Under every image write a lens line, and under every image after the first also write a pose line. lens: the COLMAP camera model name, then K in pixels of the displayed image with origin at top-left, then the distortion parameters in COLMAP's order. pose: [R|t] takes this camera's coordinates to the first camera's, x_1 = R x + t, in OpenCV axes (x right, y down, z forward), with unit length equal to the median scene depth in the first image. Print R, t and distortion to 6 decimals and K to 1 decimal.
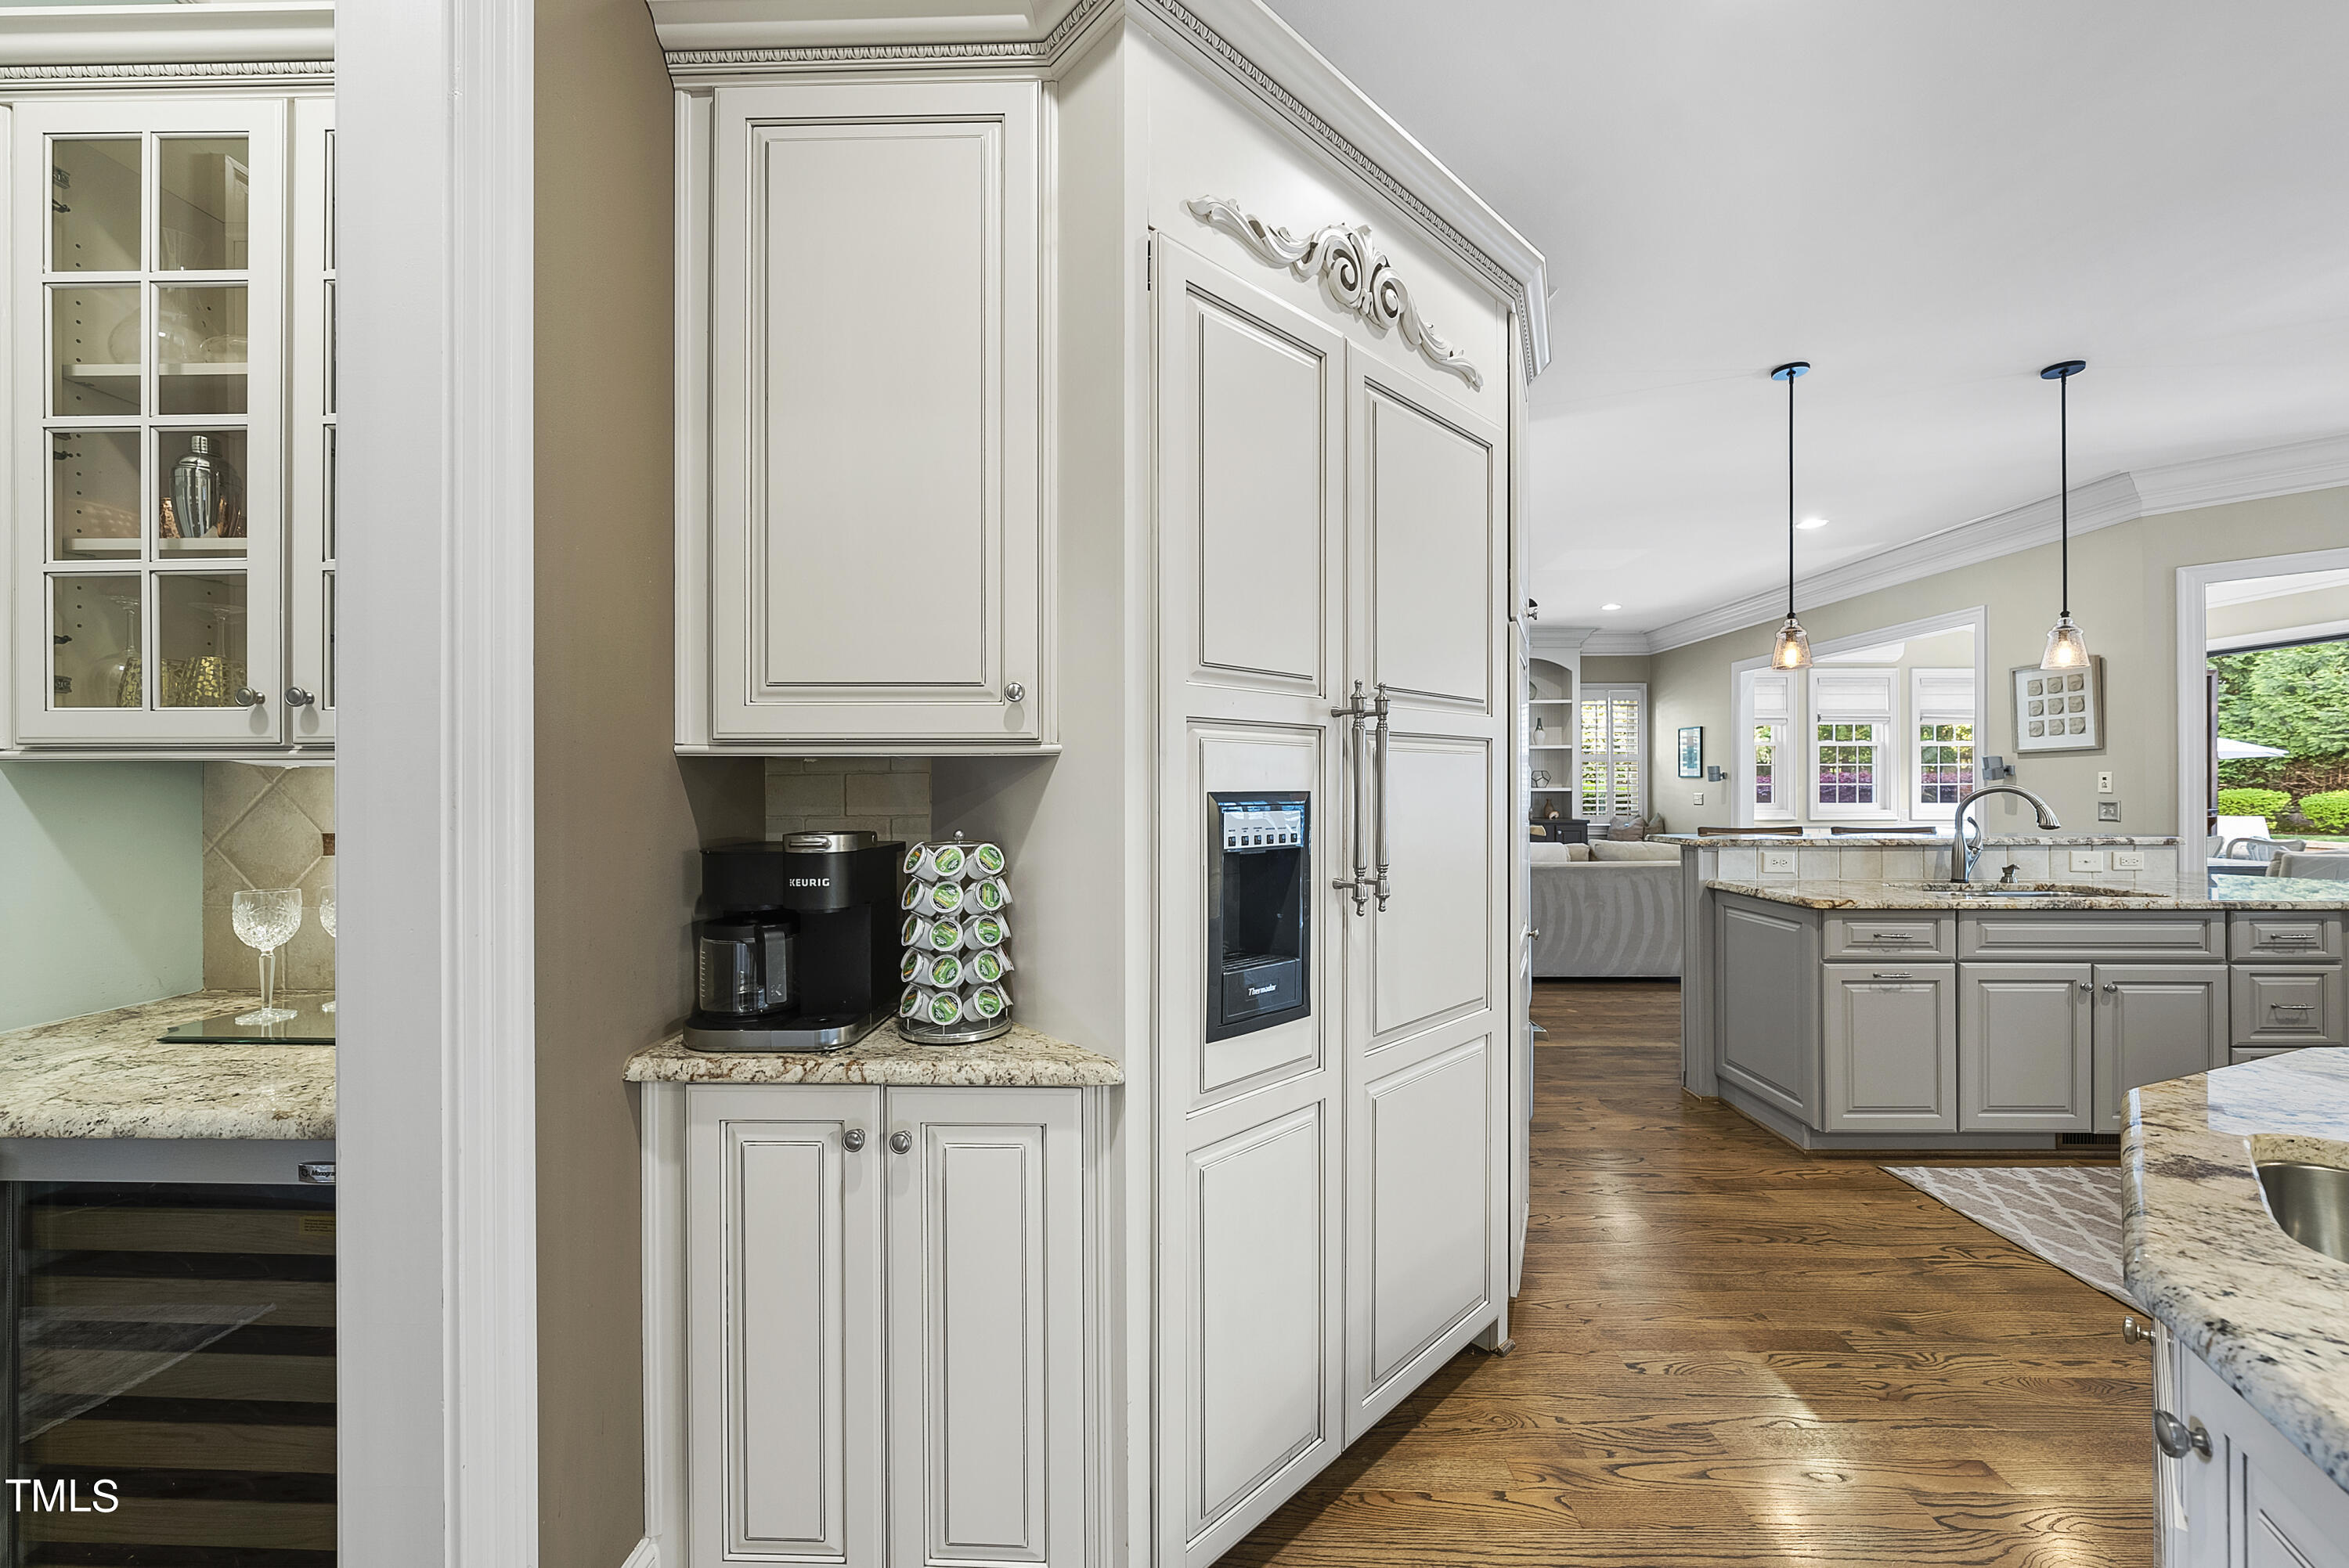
lens RADIAL K [[891.3, 0, 1175.3], [0, 891.3, 780.9], [0, 0, 1]] dist [-0.001158, 0.000540]
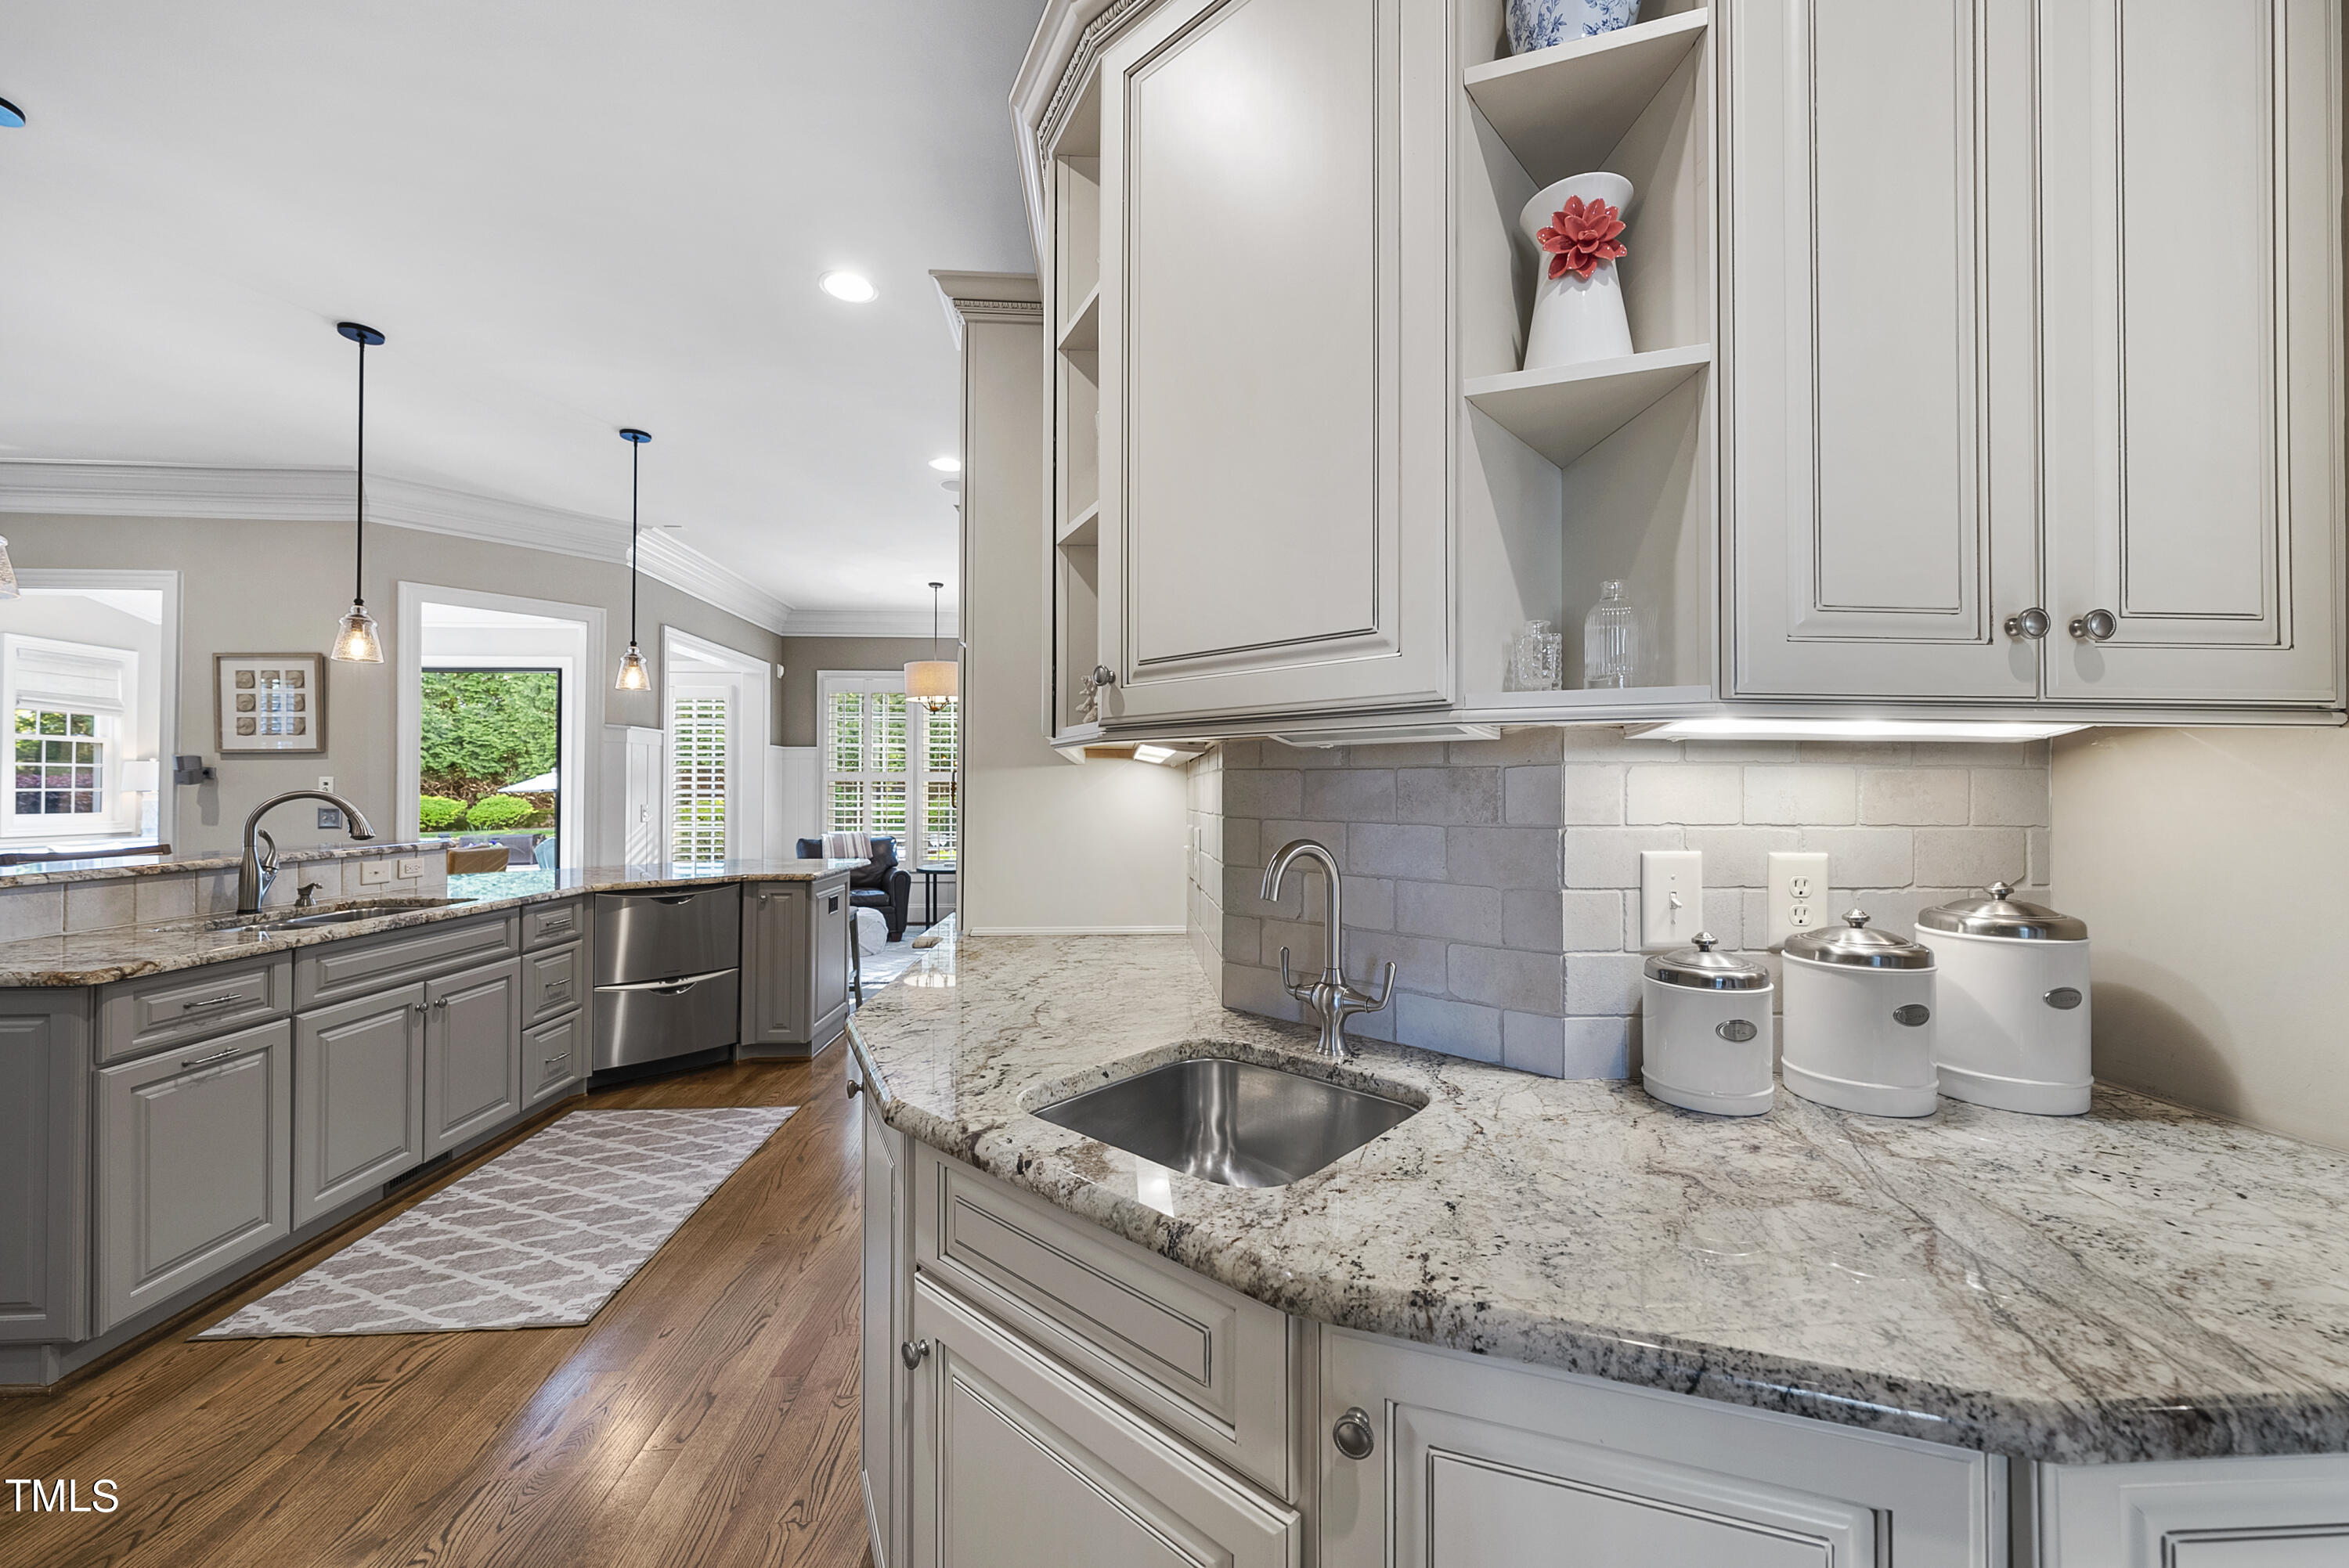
lens RADIAL K [[891.3, 0, 1170.3], [0, 891.3, 783.8], [0, 0, 1]] dist [-0.001158, 0.000540]
pose [[-0.084138, 0.010285, 0.996401, 0.025636], [-0.006431, 0.999920, -0.010864, 0.002673], [-0.996433, -0.007322, -0.084065, 0.255294]]
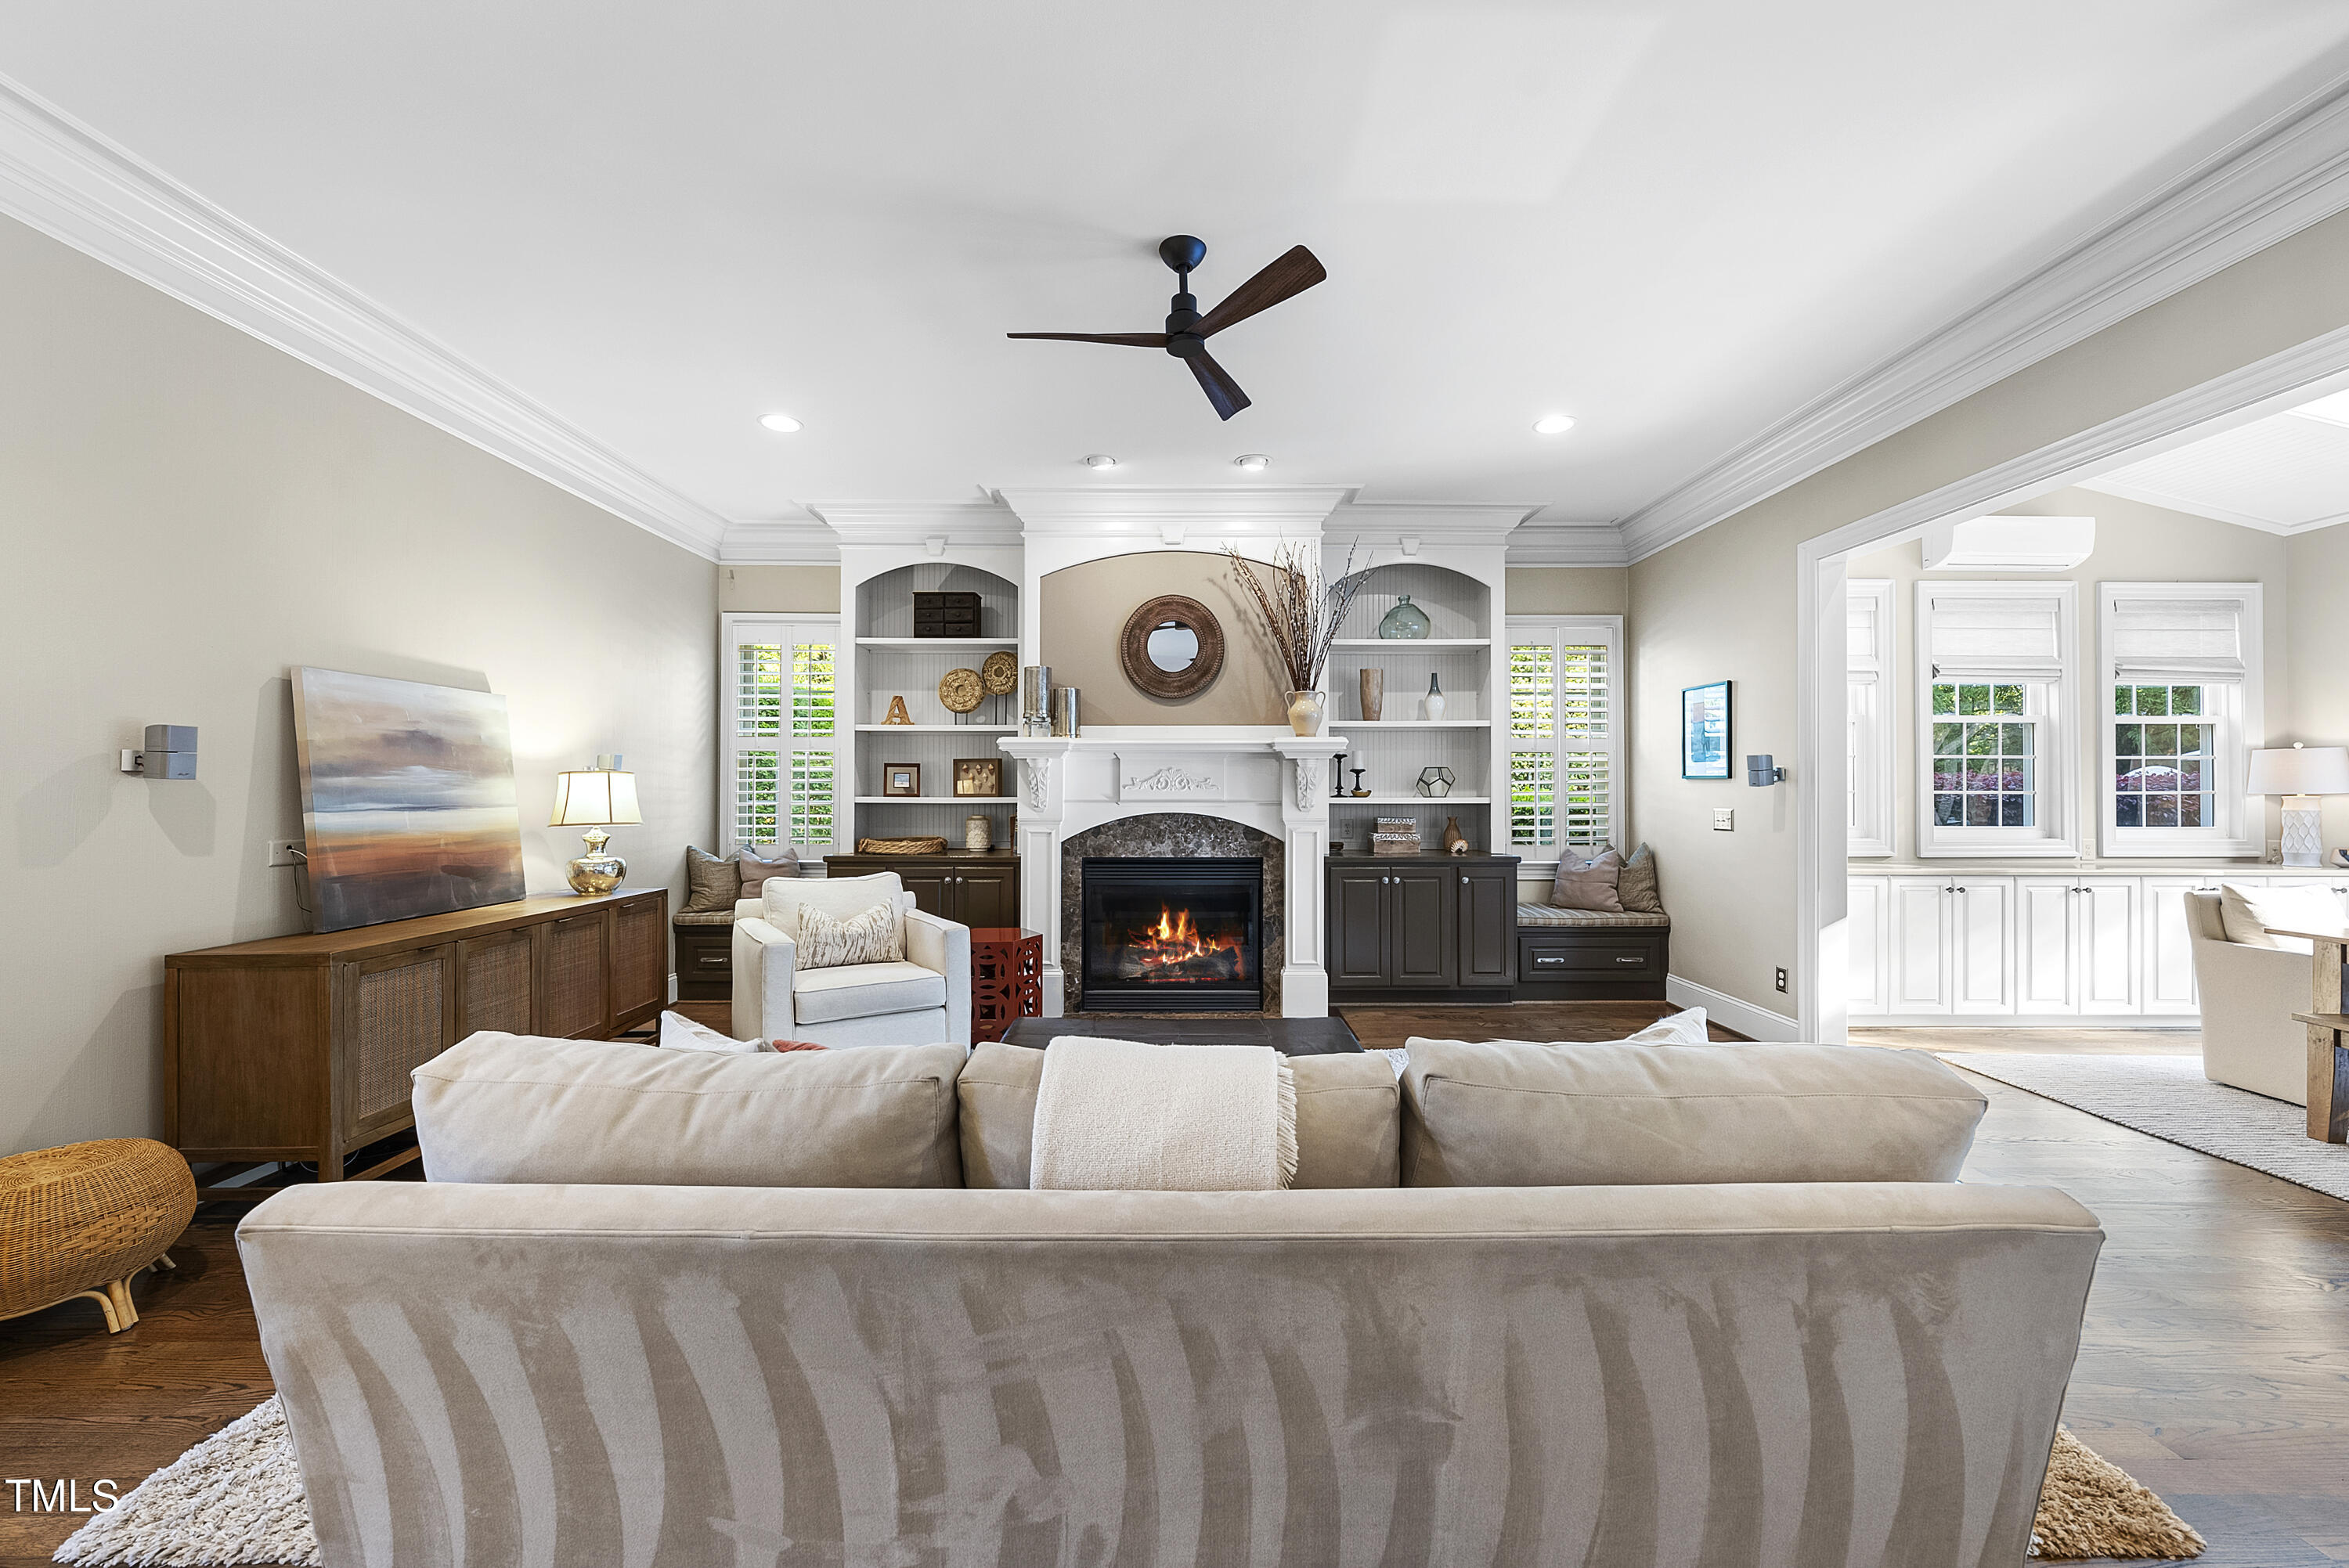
lens RADIAL K [[876.8, 0, 1176.6], [0, 876.8, 787.3], [0, 0, 1]] dist [-0.003362, -0.000141]
pose [[0.999660, 0.002490, 0.025963, 0.642571], [-0.002472, 0.999997, -0.000722, 0.006302], [-0.025965, 0.000657, 0.999663, 1.255257]]
